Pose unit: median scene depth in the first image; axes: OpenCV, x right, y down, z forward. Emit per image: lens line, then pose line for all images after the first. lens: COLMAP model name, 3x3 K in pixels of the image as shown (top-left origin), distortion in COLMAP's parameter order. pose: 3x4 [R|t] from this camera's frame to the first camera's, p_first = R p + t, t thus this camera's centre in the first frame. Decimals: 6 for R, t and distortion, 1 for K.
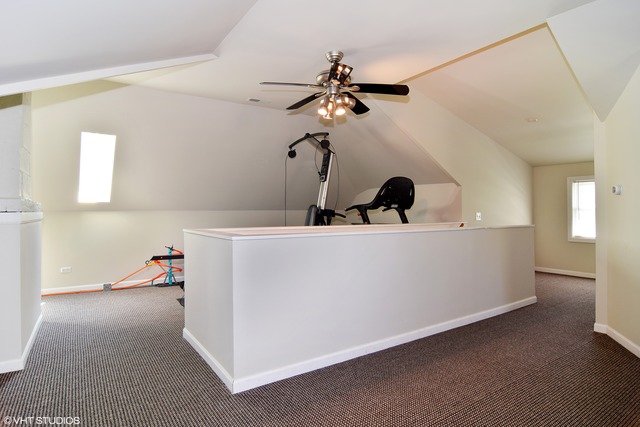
lens RADIAL K [[352.6, 0, 321.4], [0, 352.6, 210.7], [0, 0, 1]] dist [-0.013299, 0.002855]
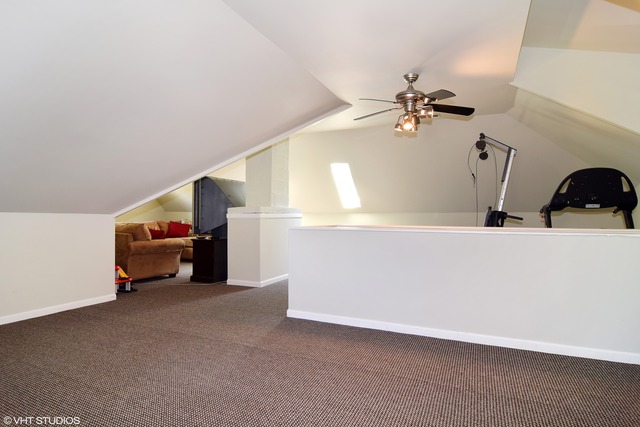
lens RADIAL K [[352.6, 0, 325.4], [0, 352.6, 215.5], [0, 0, 1]] dist [-0.013299, 0.002855]
pose [[0.521491, 0.000992, -0.853256, 0.573849], [0.001493, 0.999997, 0.002075, 0.006484], [0.853256, -0.002356, 0.521488, 0.107125]]
